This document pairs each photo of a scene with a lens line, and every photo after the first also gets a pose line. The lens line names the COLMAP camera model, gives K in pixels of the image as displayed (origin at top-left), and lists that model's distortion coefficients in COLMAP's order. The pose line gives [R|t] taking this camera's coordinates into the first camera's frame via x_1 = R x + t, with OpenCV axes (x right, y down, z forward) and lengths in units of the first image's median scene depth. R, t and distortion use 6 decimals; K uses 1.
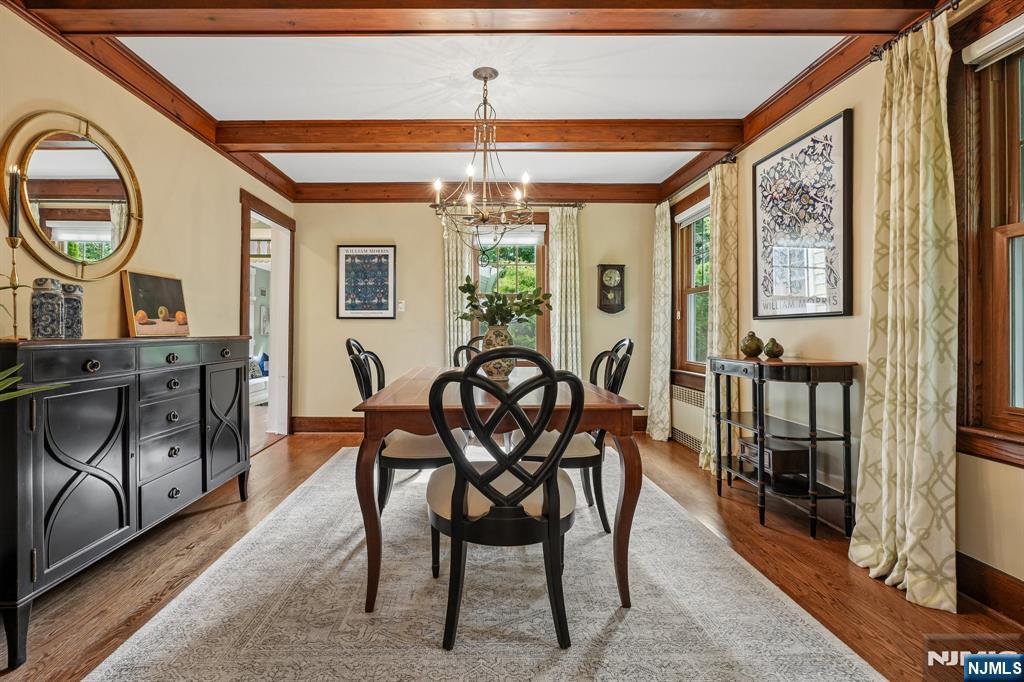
lens RADIAL K [[452.1, 0, 511.9], [0, 452.1, 330.9], [0, 0, 1]] dist [-0.002383, 0.000061]
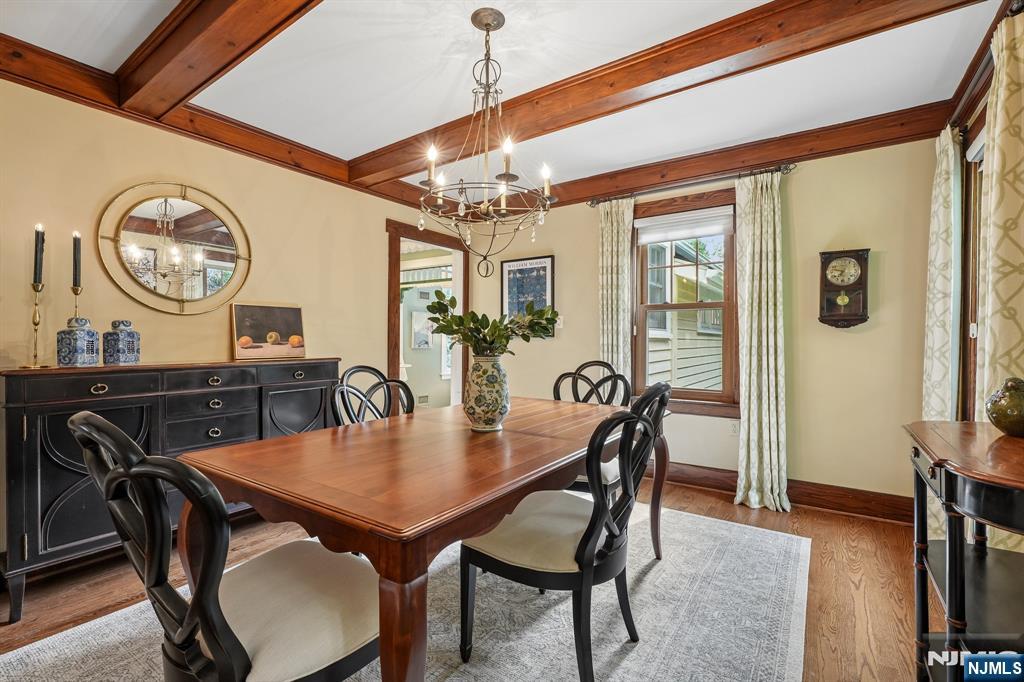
lens RADIAL K [[458.6, 0, 512.0], [0, 458.6, 341.0], [0, 0, 1]] dist [0.001736, 0.000679]
pose [[0.815044, 0.004970, -0.579377, 0.217924], [-0.005061, 0.999986, 0.001460, -0.019029], [0.579376, 0.001742, 0.815058, 0.210017]]
